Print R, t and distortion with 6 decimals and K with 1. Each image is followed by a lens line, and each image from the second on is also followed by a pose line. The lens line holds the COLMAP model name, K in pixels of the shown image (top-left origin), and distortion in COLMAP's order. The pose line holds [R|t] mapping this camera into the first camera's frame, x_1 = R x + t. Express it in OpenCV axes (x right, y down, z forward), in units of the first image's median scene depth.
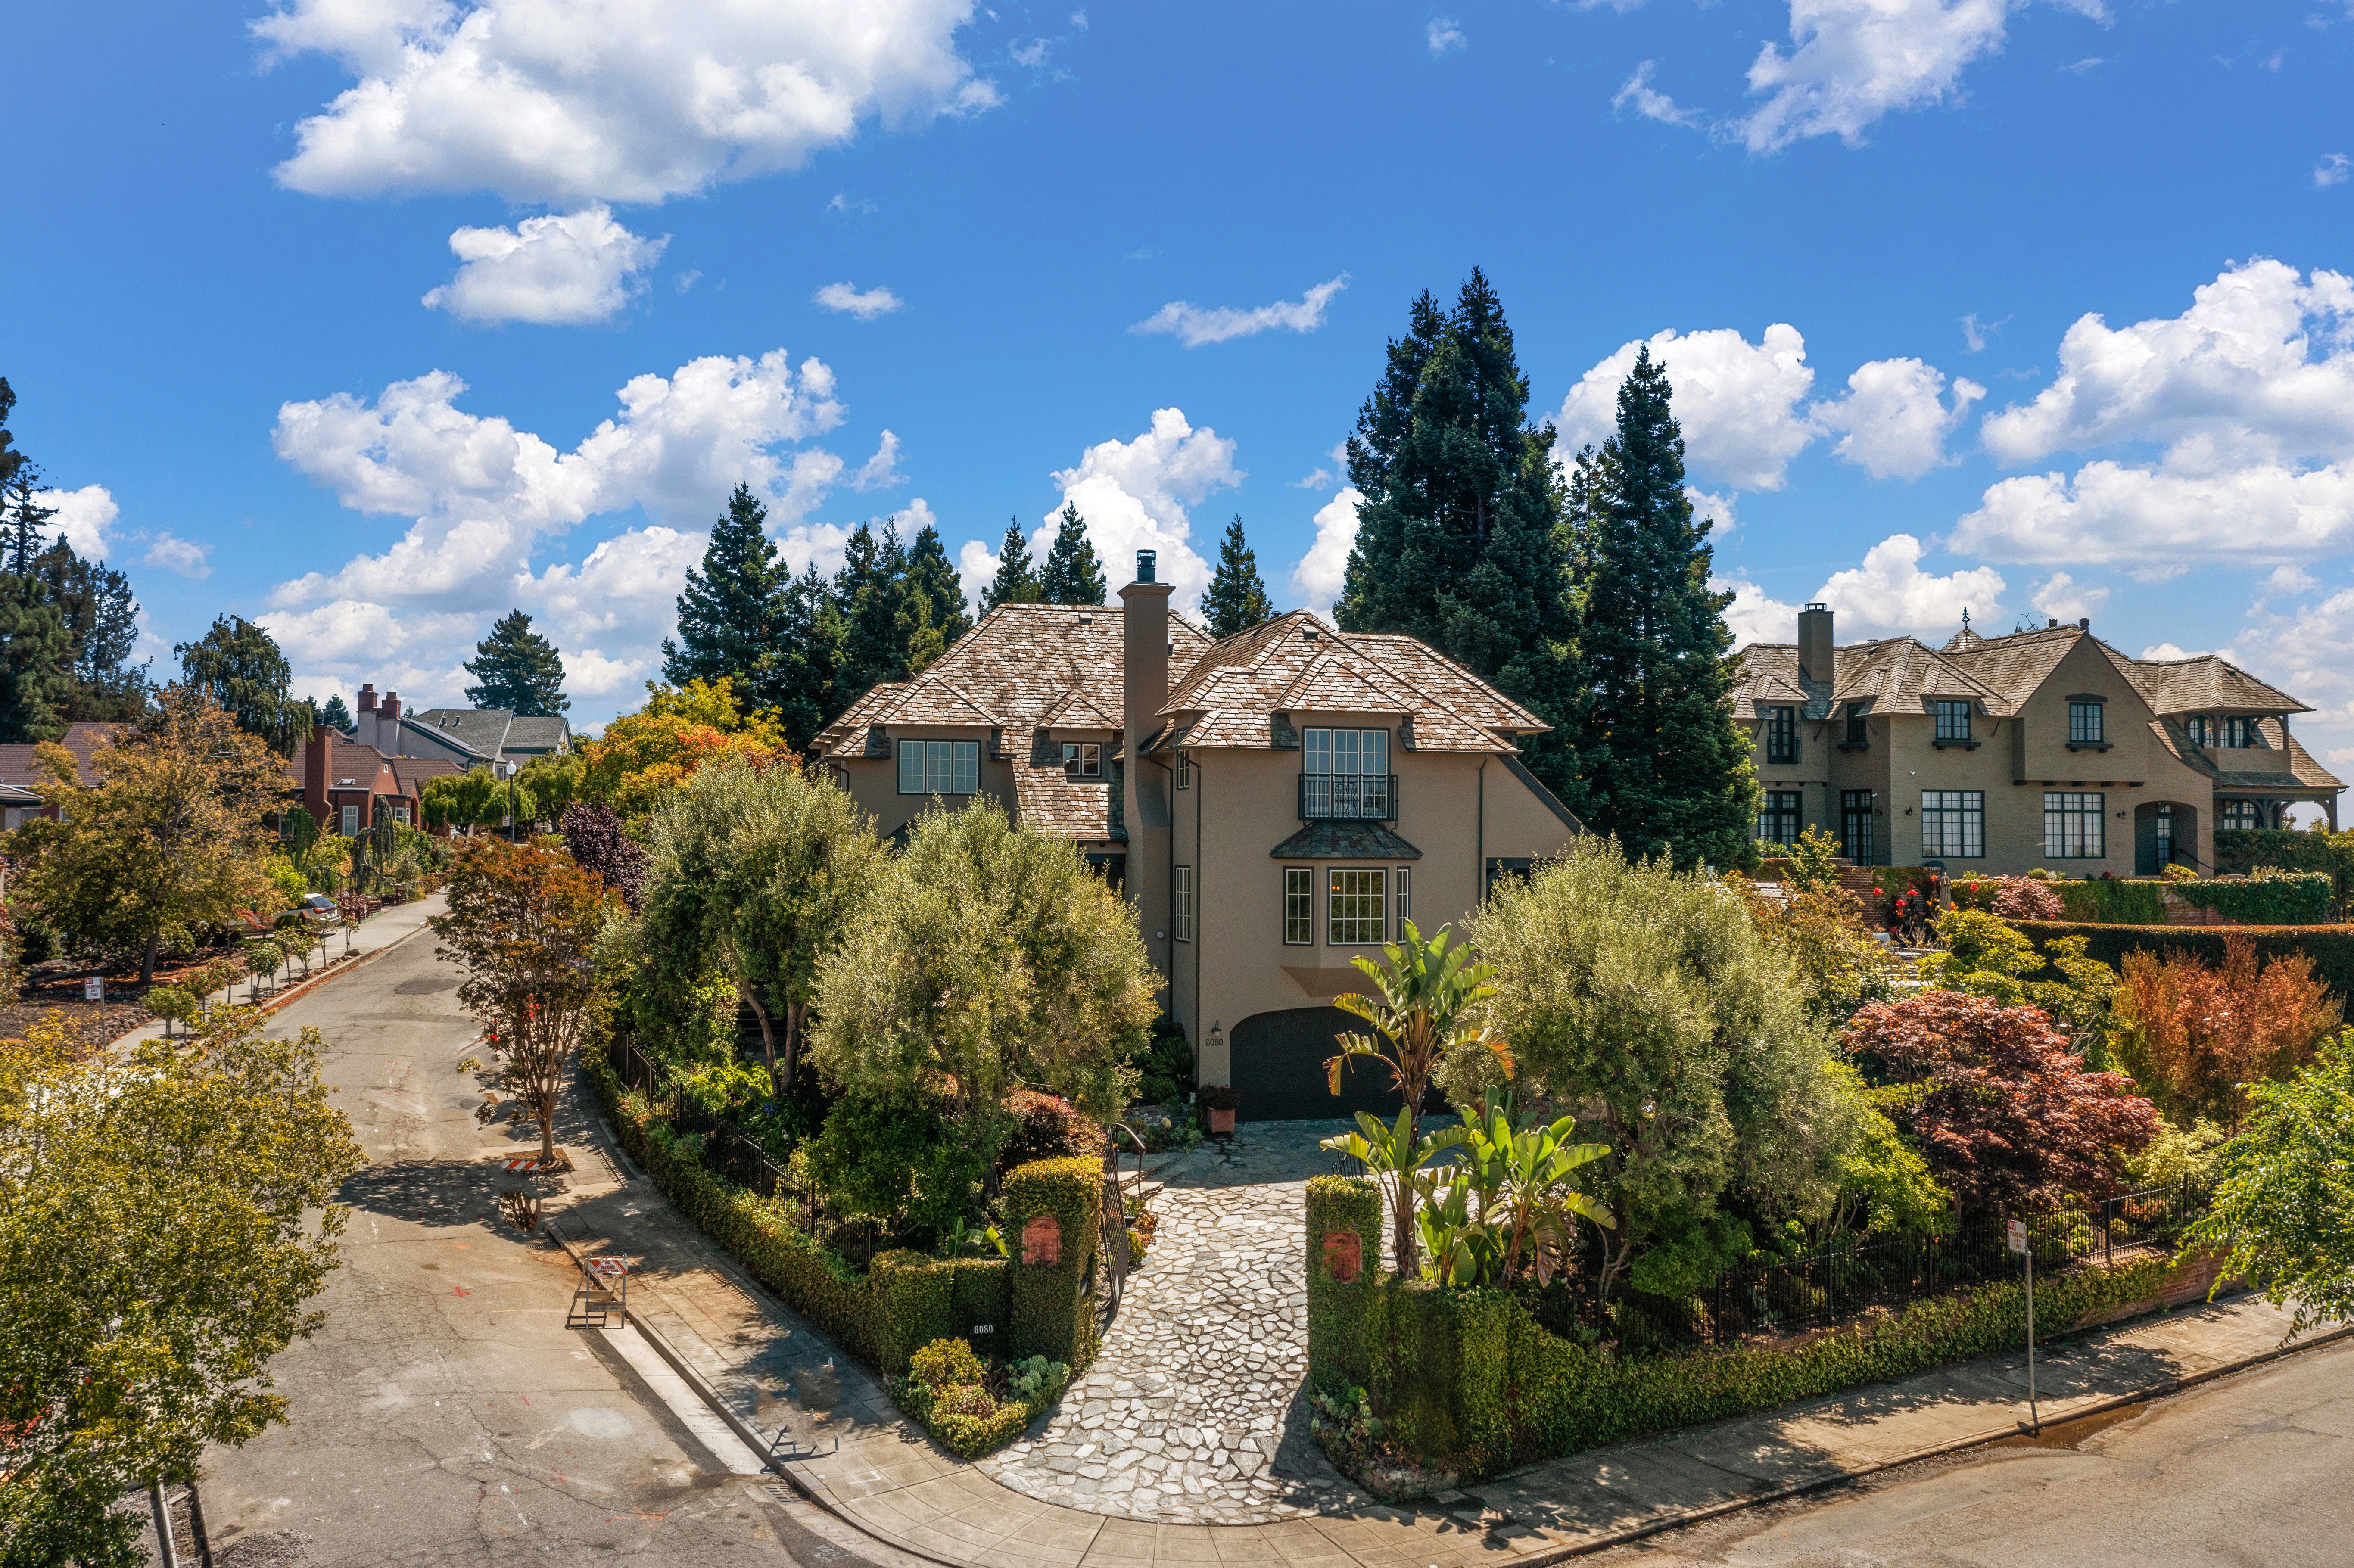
lens RADIAL K [[1828.5, 0, 1177.0], [0, 1828.5, 784.0], [0, 0, 1]] dist [-0.009128, 0.004020]
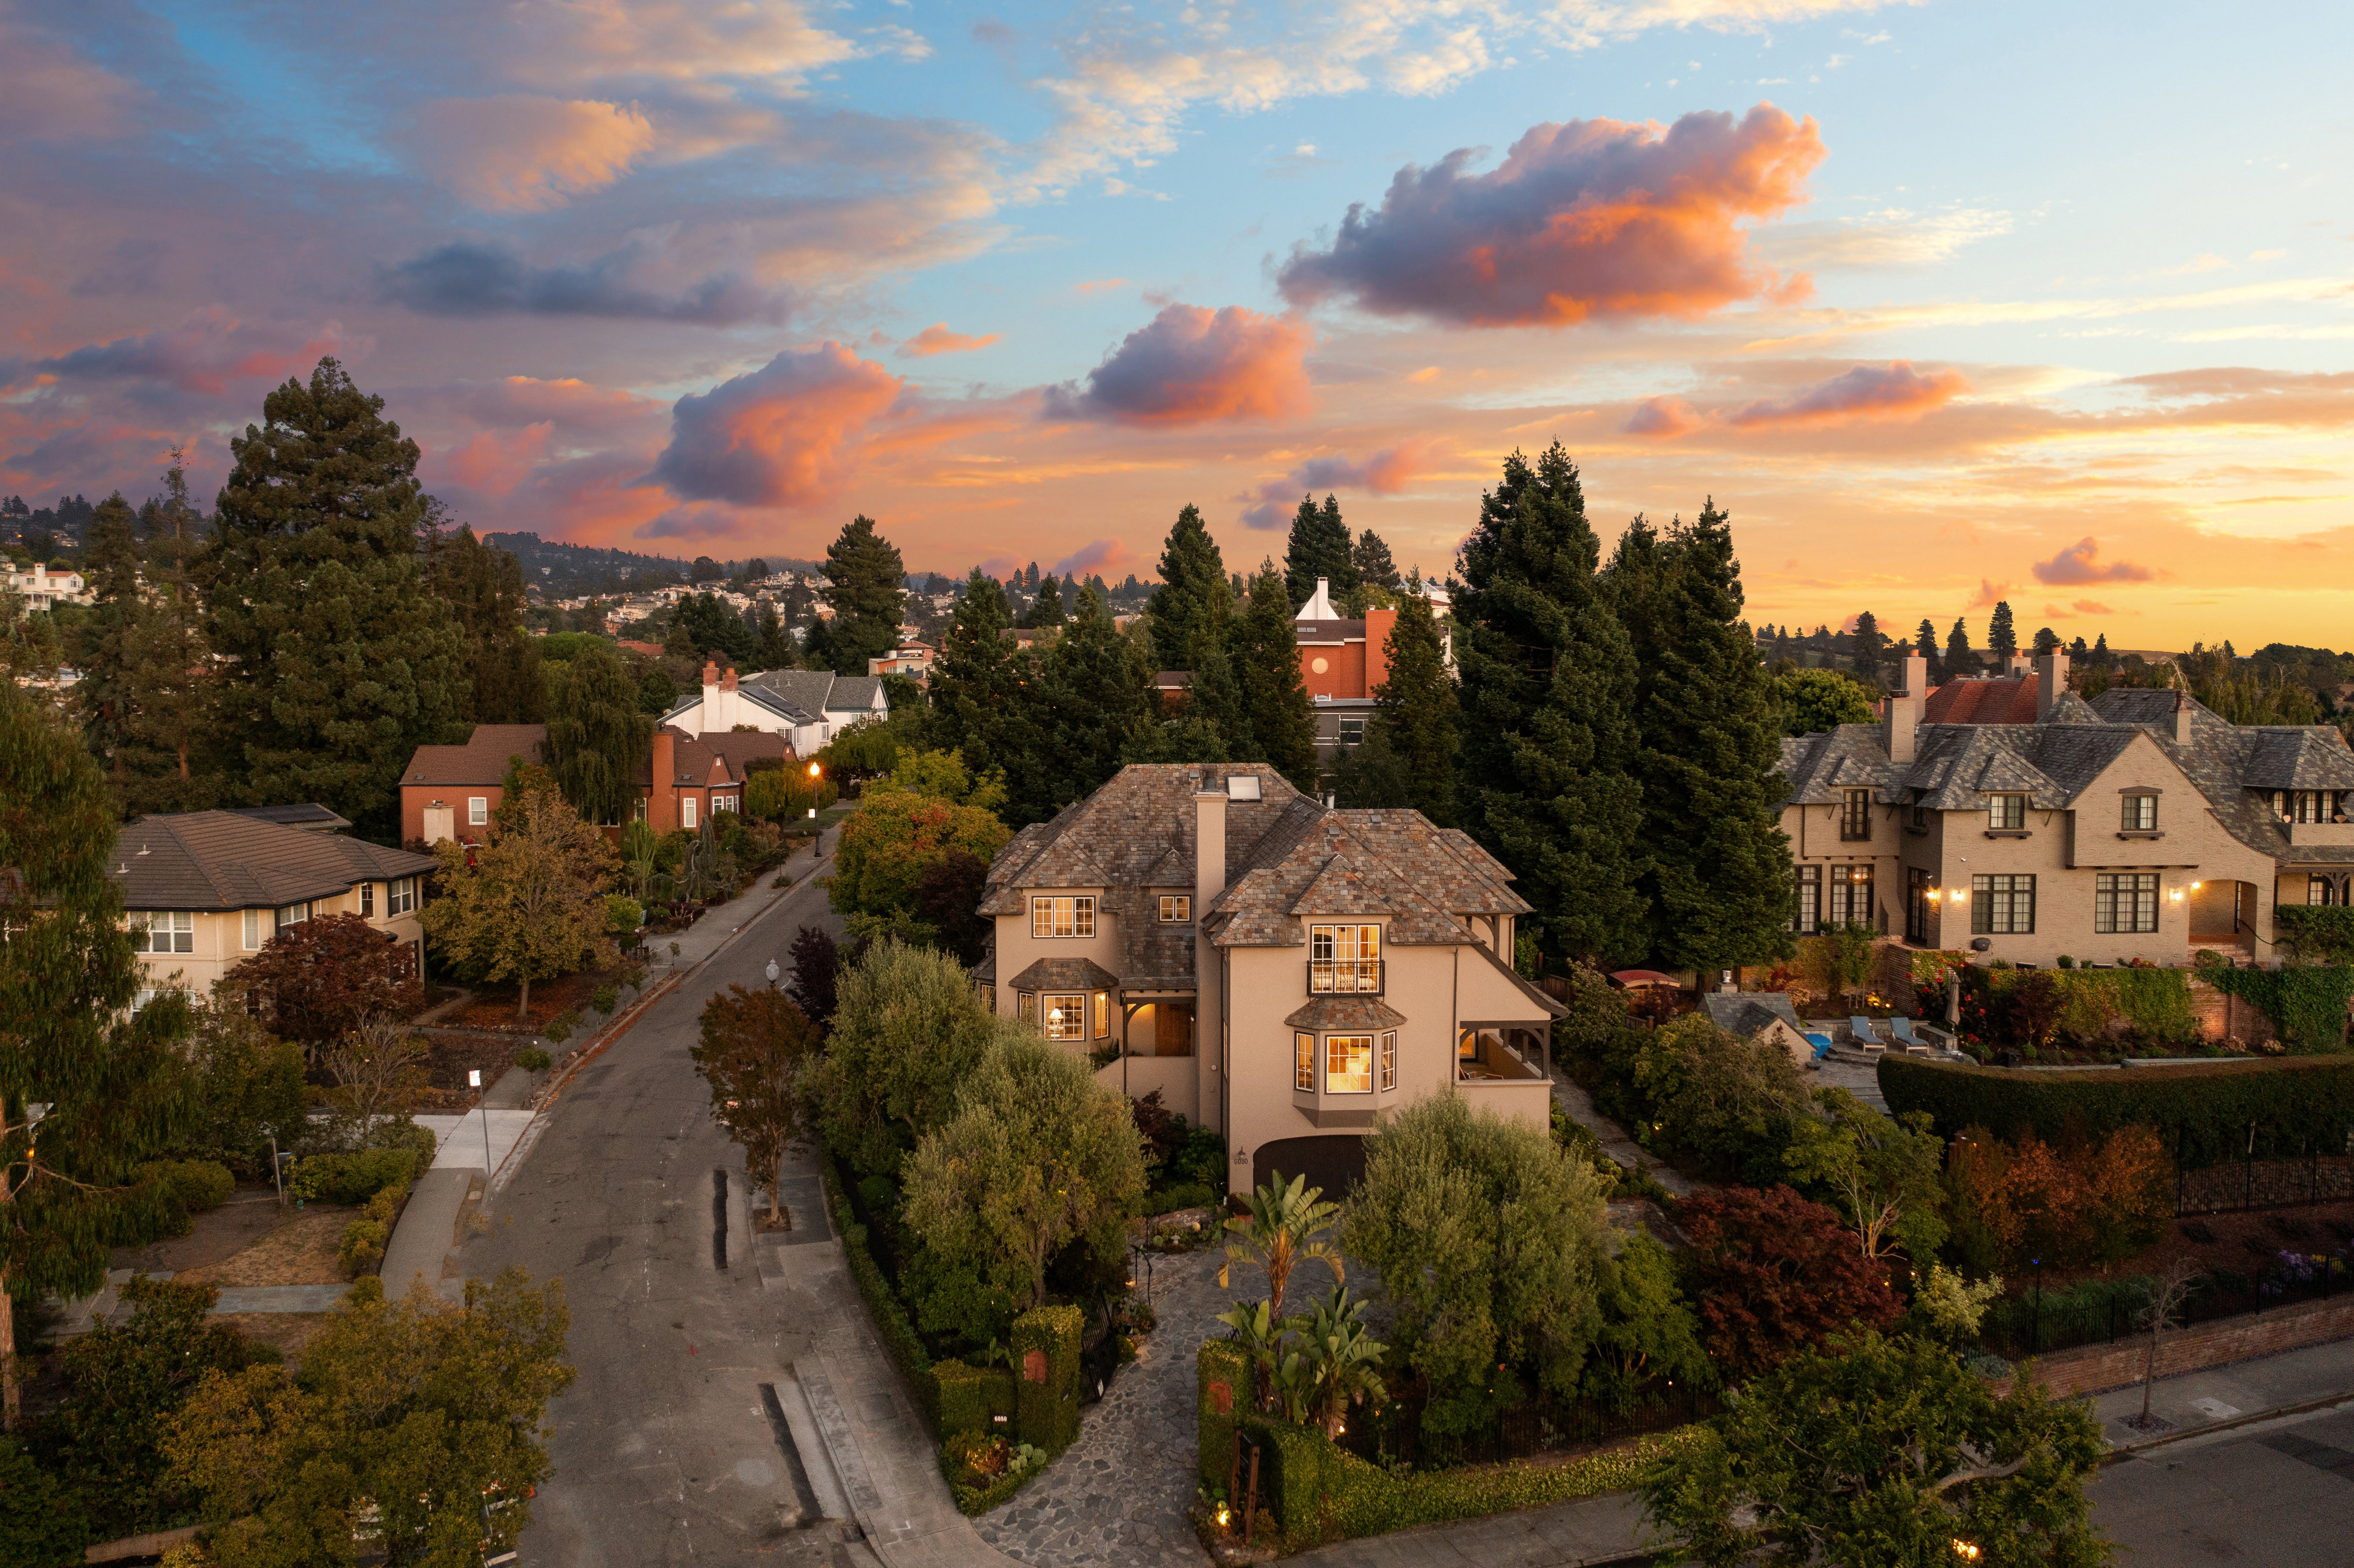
lens RADIAL K [[1823.3, 0, 1201.0], [0, 1823.3, 798.9], [0, 0, 1]] dist [-0.004812, 0.001057]
pose [[0.983878, 0.011674, -0.178461, 0.143901], [0.006713, 0.994753, 0.102082, -0.164410], [0.178716, -0.101634, 0.978637, -0.179648]]
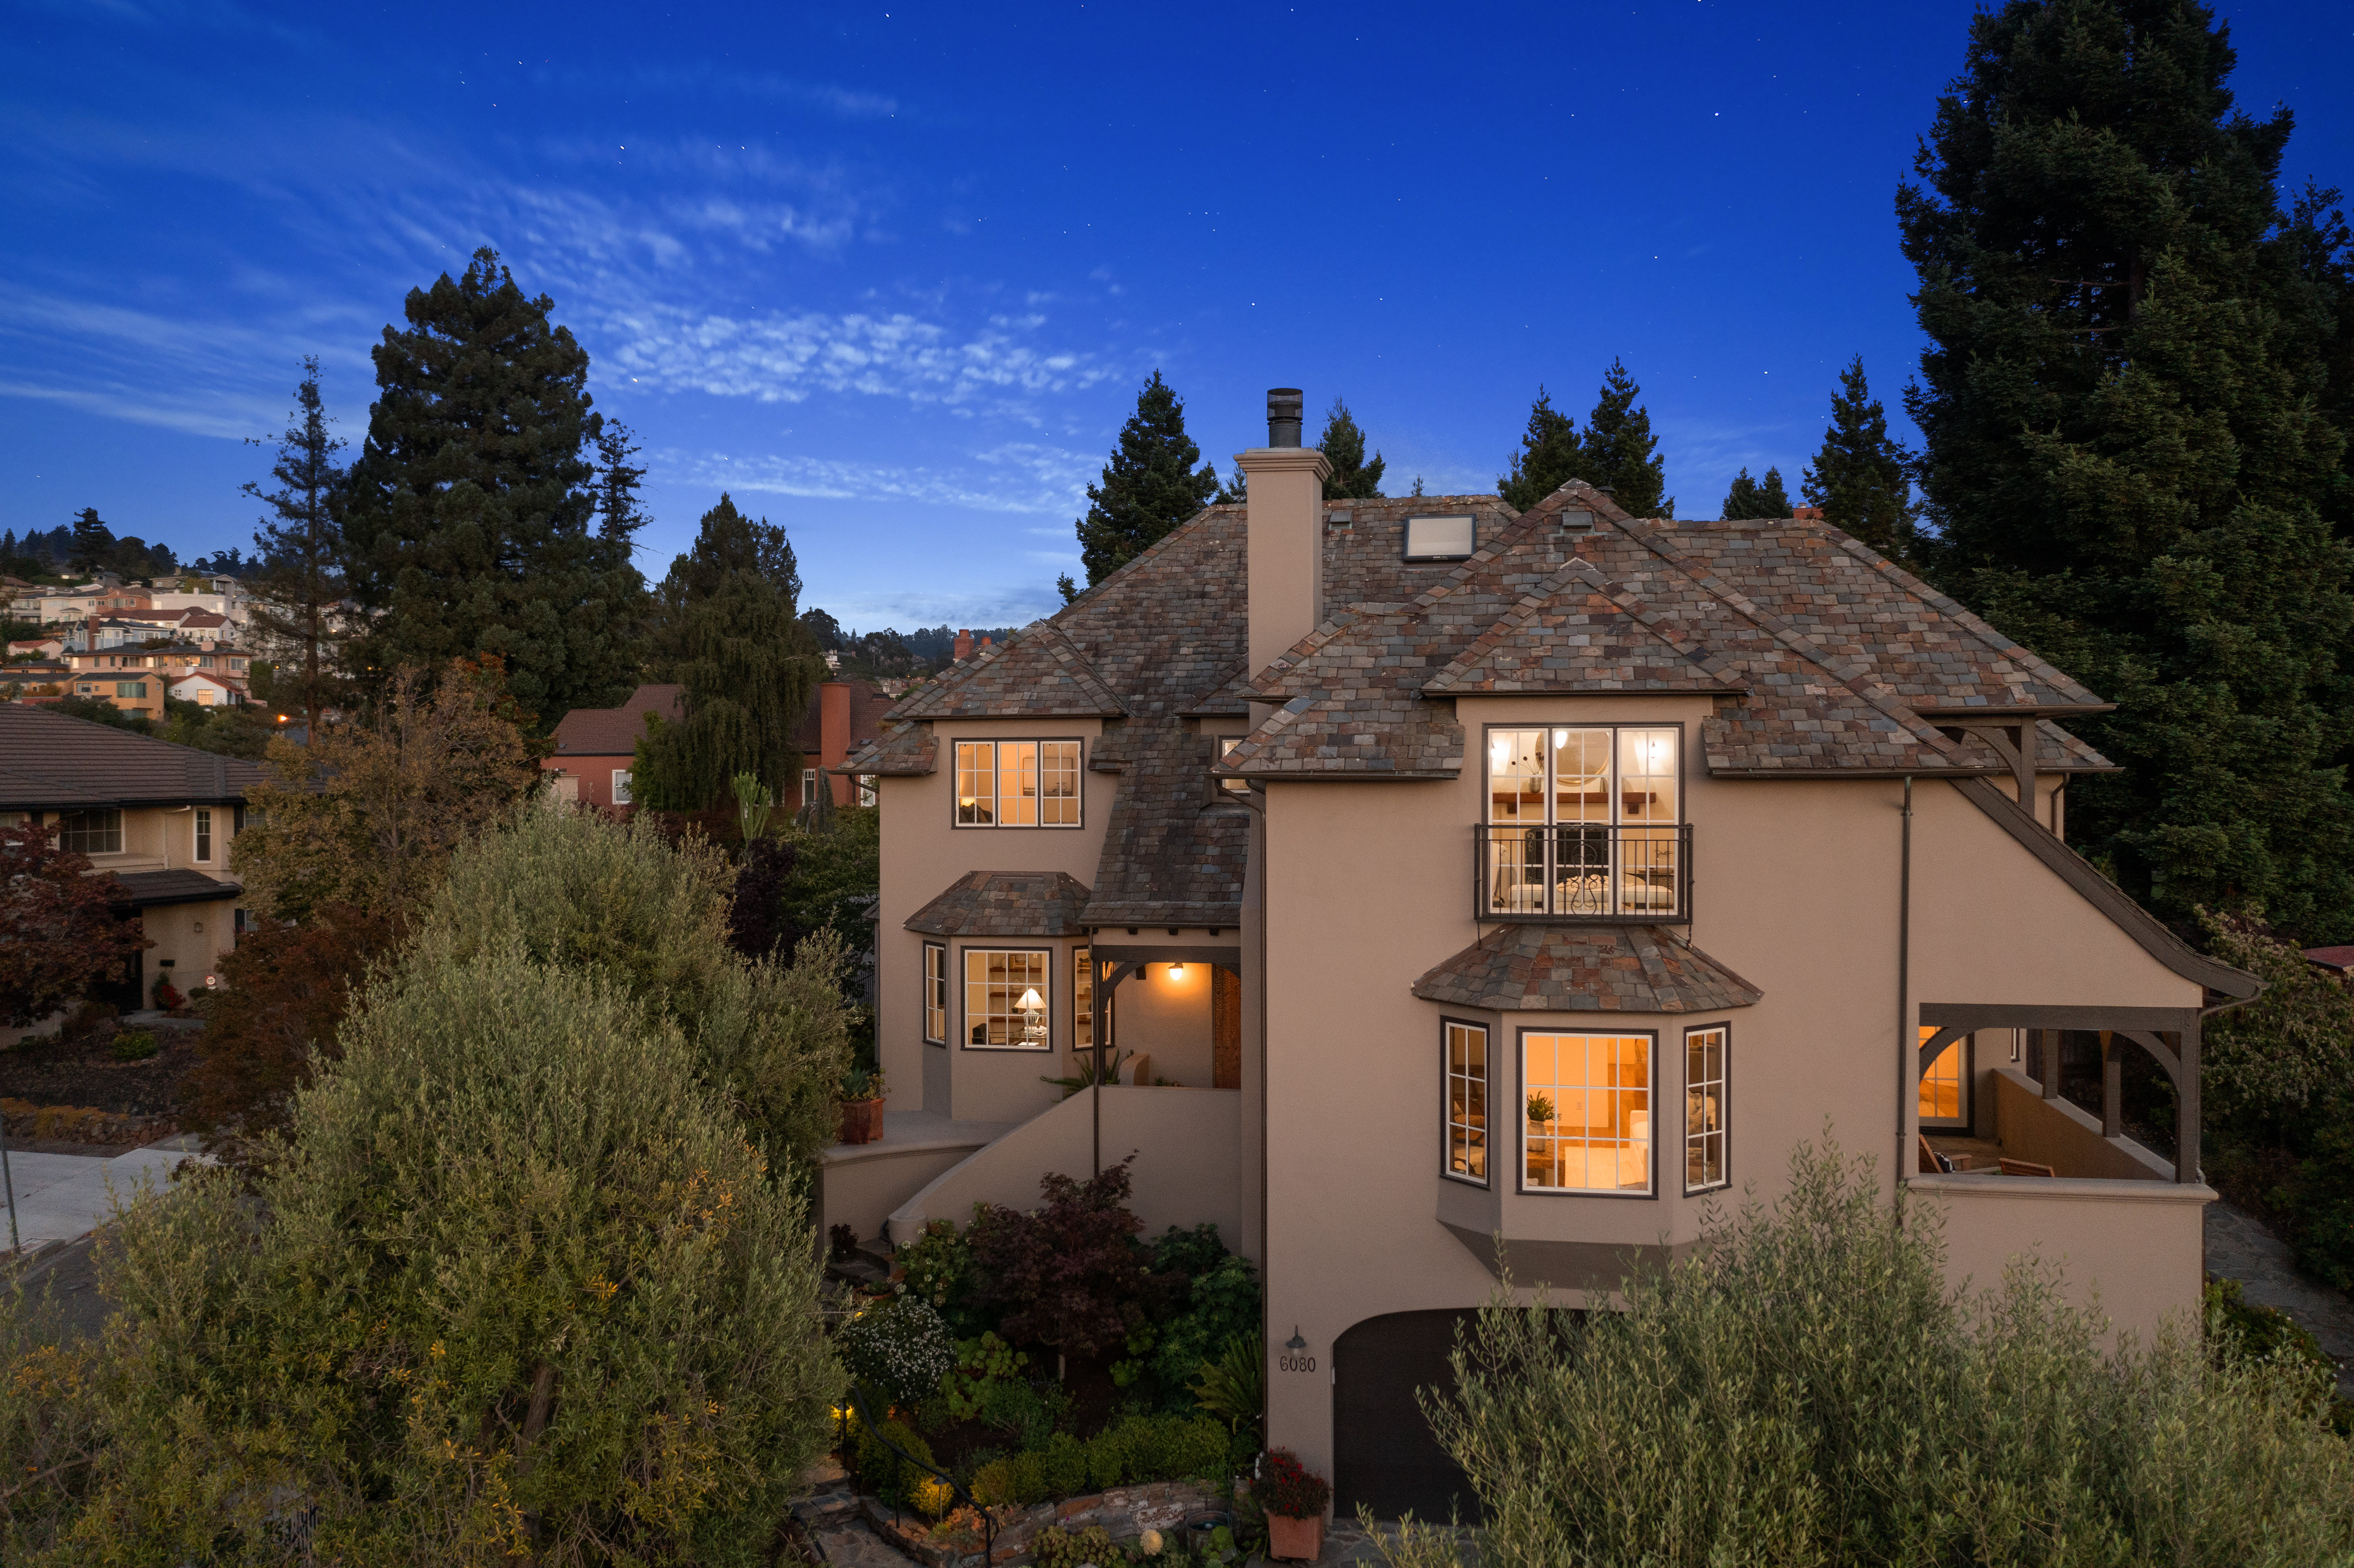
lens RADIAL K [[1823.3, 0, 1201.0], [0, 1823.3, 798.9], [0, 0, 1]] dist [-0.004812, 0.001057]
pose [[0.910342, 0.000696, -0.413857, 0.128460], [0.022685, 0.998411, 0.051578, -0.025011], [0.413235, -0.056342, 0.908880, 0.345973]]
